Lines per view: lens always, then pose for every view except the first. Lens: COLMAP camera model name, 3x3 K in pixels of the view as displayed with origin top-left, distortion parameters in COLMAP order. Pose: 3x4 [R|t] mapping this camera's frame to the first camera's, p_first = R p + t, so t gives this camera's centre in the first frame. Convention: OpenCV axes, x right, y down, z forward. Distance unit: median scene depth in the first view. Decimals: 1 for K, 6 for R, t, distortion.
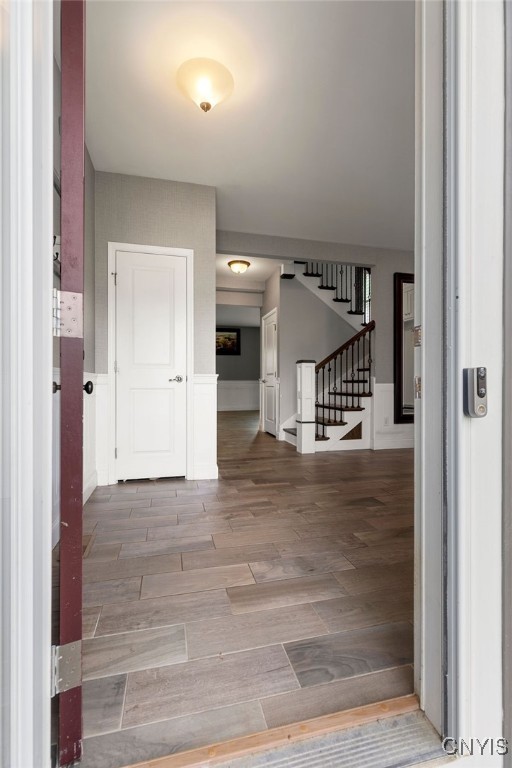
lens RADIAL K [[344.7, 0, 255.6], [0, 344.7, 386.5], [0, 0, 1]] dist [0.007065, -0.001390]
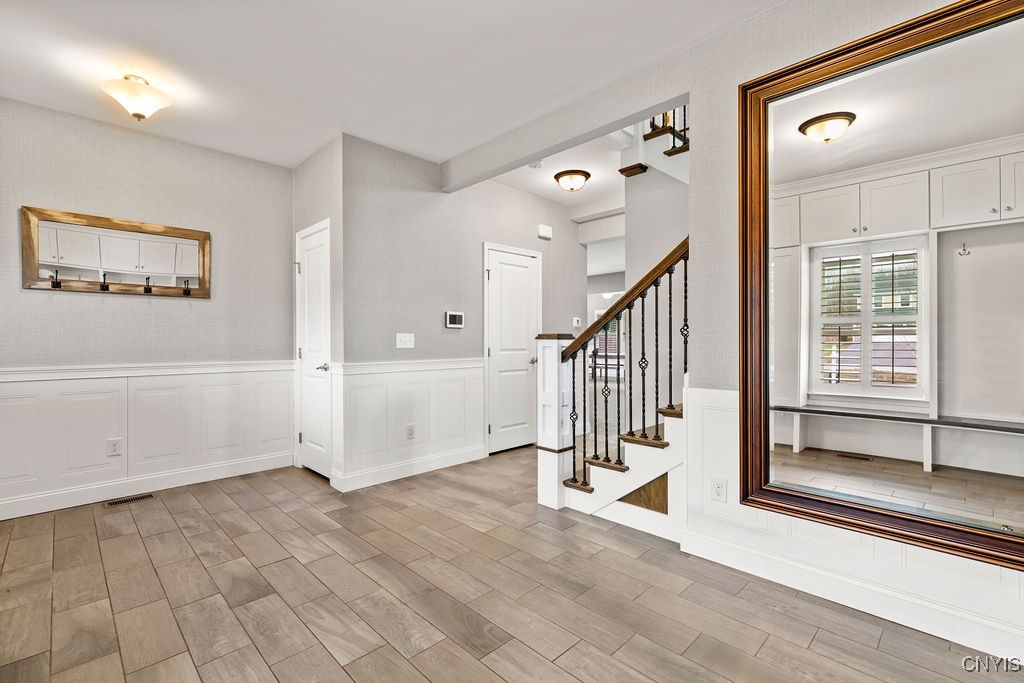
lens RADIAL K [[459.6, 0, 517.0], [0, 459.6, 341.2], [0, 0, 1]] dist [0.007065, -0.001390]
pose [[0.507353, 0.000413, -0.861738, 0.734414], [-0.004025, 0.999990, -0.001891, -0.062558], [0.861729, 0.004428, 0.507350, 0.575219]]
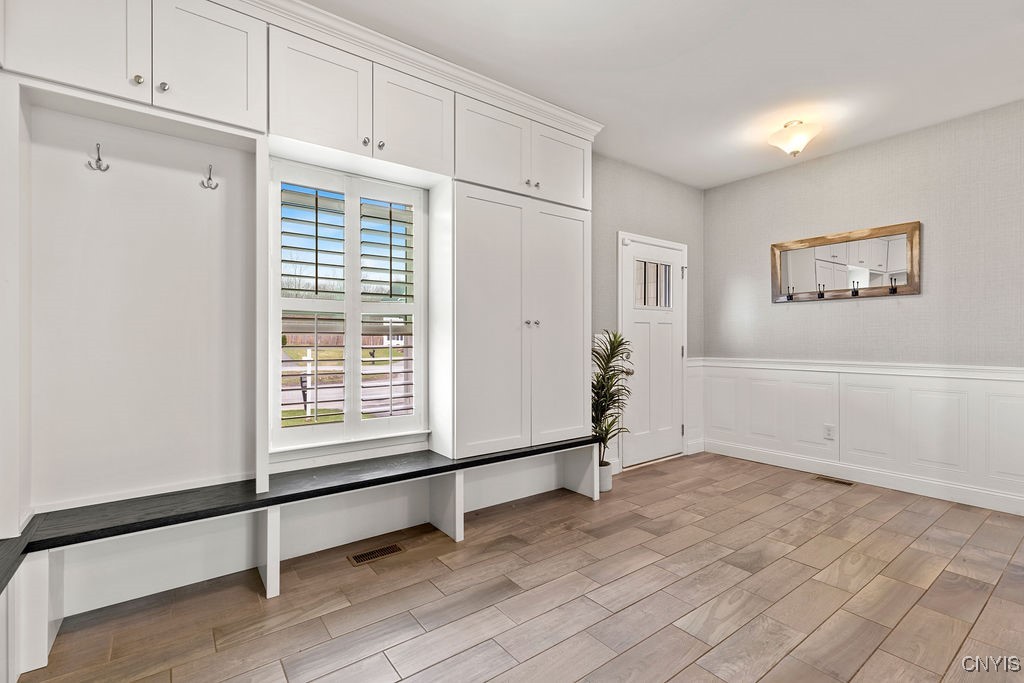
lens RADIAL K [[459.6, 0, 502.4], [0, 459.6, 336.5], [0, 0, 1]] dist [0.007065, -0.001390]
pose [[-0.930820, -0.001374, -0.365475, 0.649716], [-0.001189, 0.999999, -0.000731, -0.067771], [0.365476, -0.000246, -0.930821, 0.976414]]
